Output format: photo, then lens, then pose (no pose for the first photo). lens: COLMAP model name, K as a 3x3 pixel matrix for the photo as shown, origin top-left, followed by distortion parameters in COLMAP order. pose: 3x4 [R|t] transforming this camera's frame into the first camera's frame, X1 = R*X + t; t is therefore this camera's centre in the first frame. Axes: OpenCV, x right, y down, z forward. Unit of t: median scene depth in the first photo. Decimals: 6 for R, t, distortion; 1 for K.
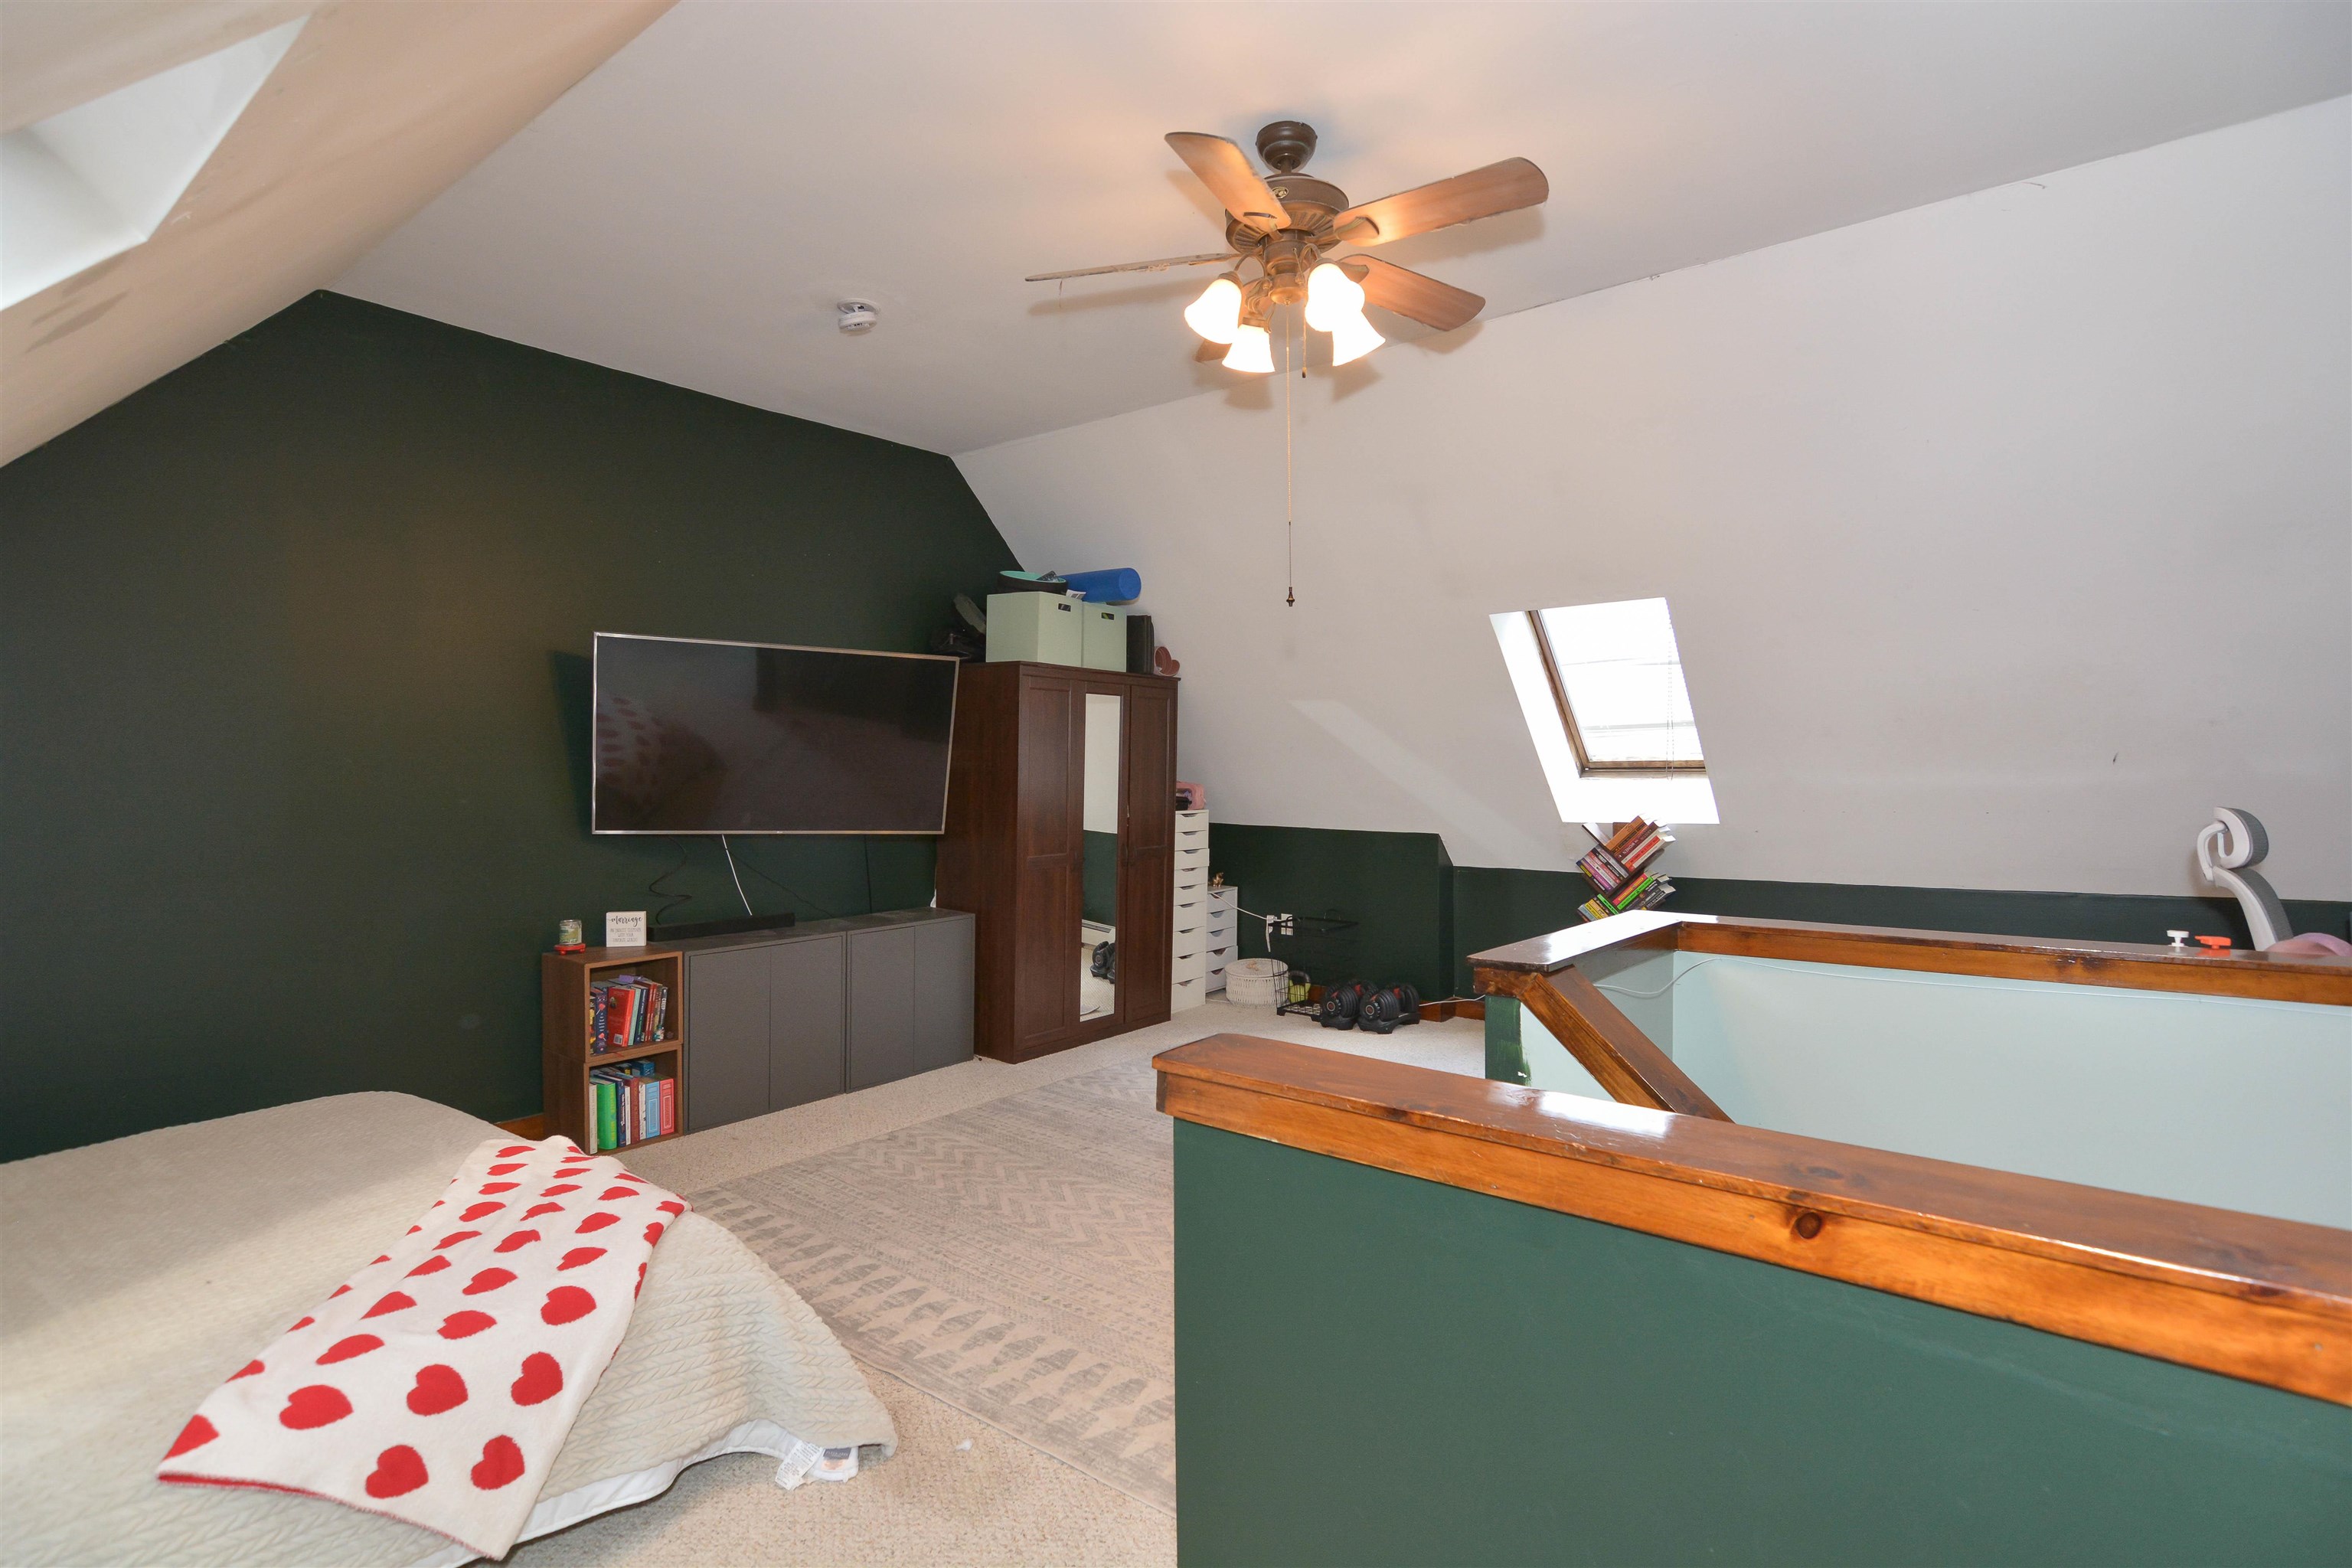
lens RADIAL K [[1128.0, 0, 1182.1], [0, 1128.0, 798.0], [0, 0, 1]] dist [0.018339, -0.009950]
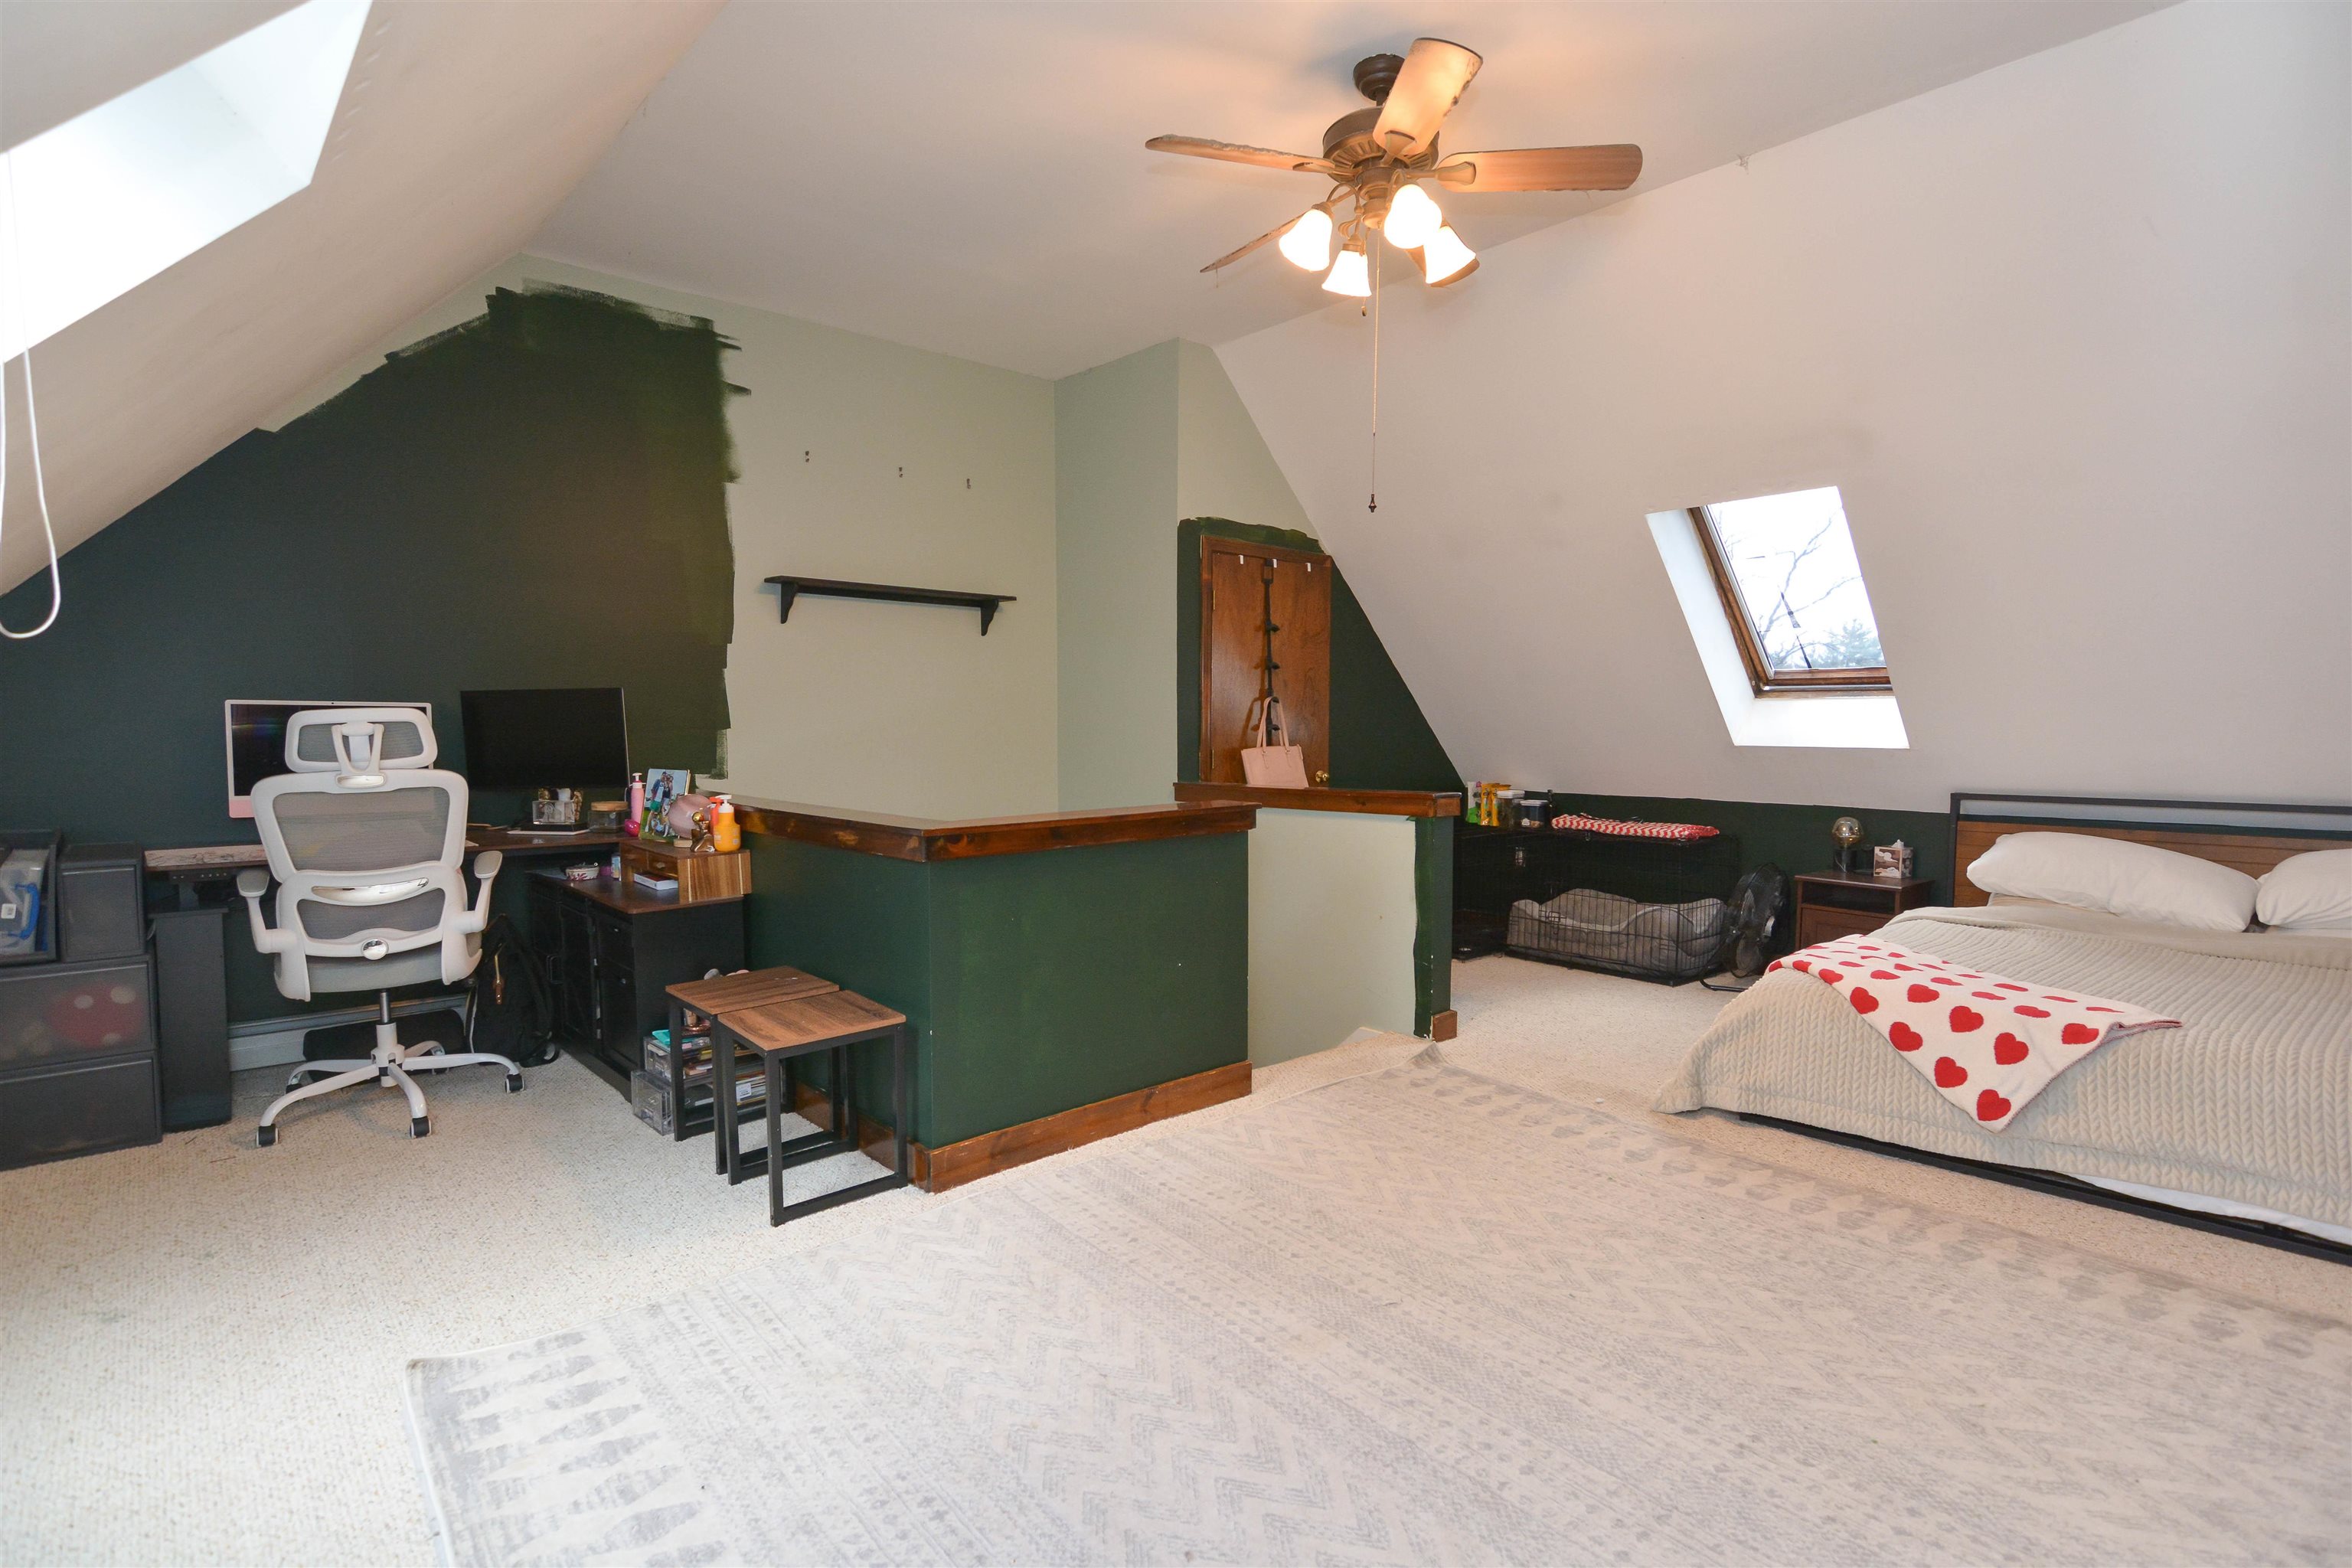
lens RADIAL K [[1128.0, 0, 1184.8], [0, 1128.0, 775.4], [0, 0, 1]] dist [0.018339, -0.009950]
pose [[-0.984059, -0.004527, 0.177787, 0.051841], [0.006658, 0.998038, 0.062261, 0.007607], [-0.177720, 0.062452, -0.982097, 1.364076]]
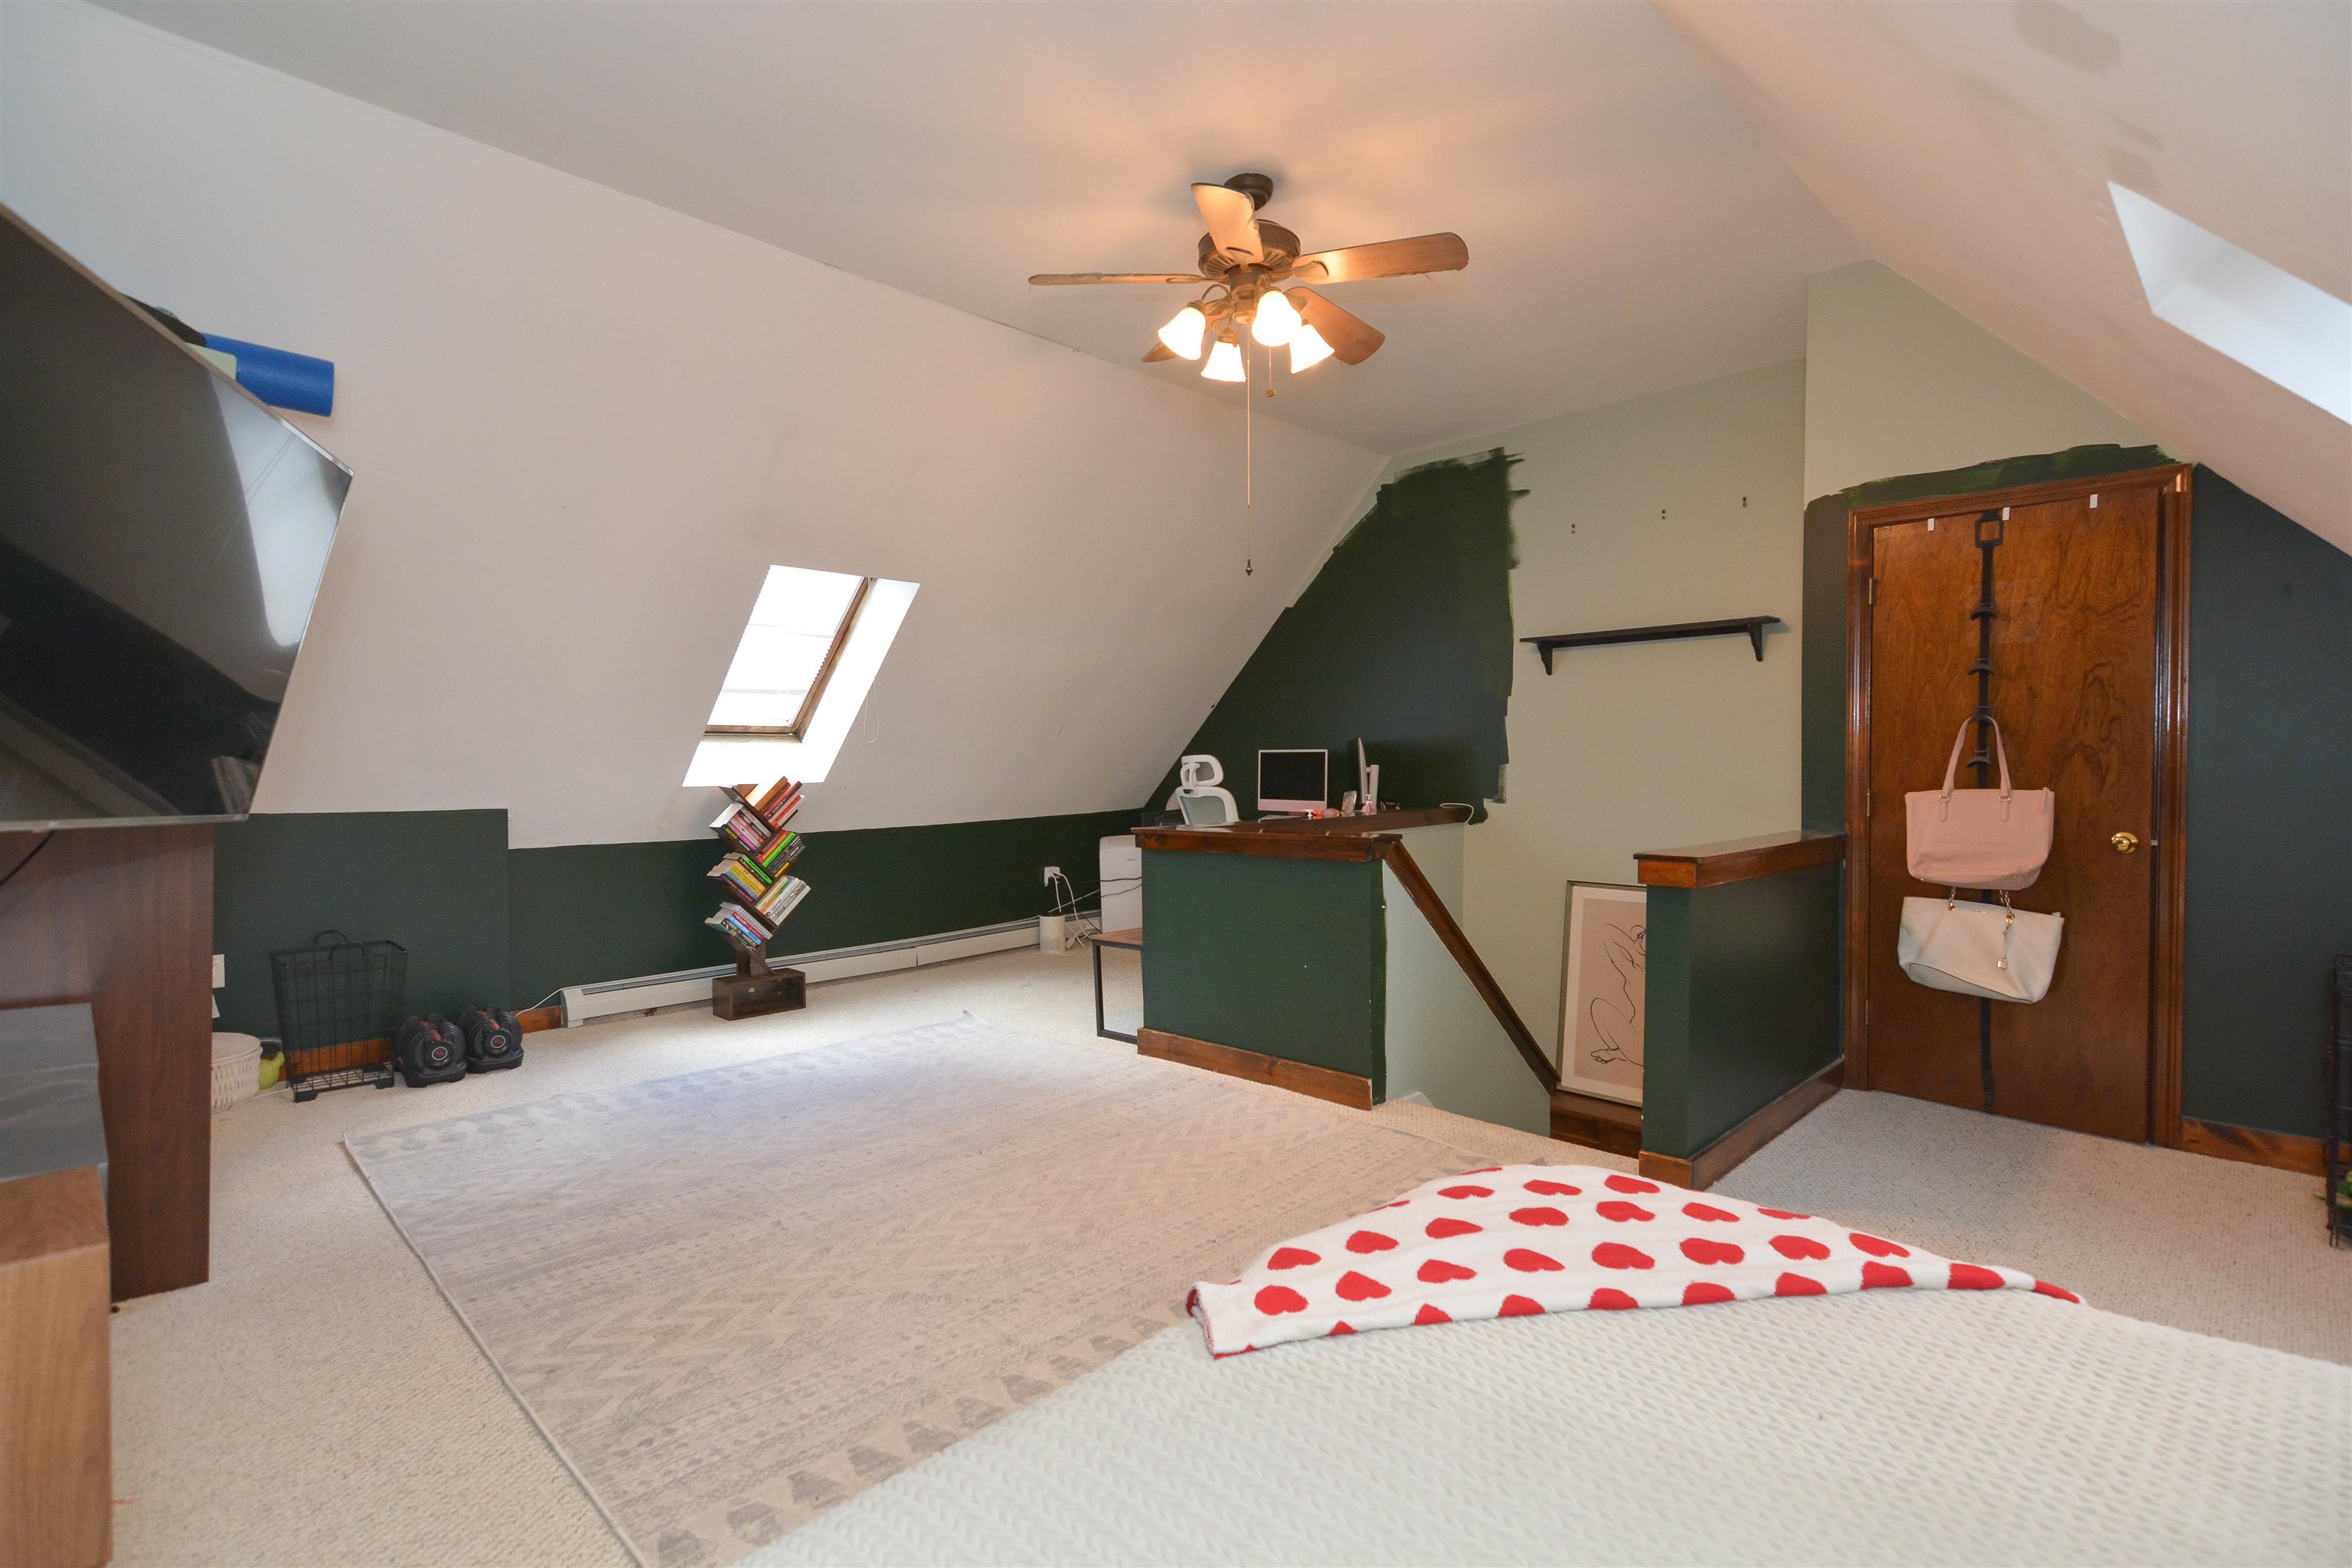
lens RADIAL K [[1128.0, 0, 1208.1], [0, 1128.0, 769.5], [0, 0, 1]] dist [0.018339, -0.009950]
pose [[0.095505, -0.004241, 0.995420, -0.726611], [0.028178, 0.999602, 0.001555, 0.022335], [-0.995030, 0.027900, 0.095587, 0.597700]]
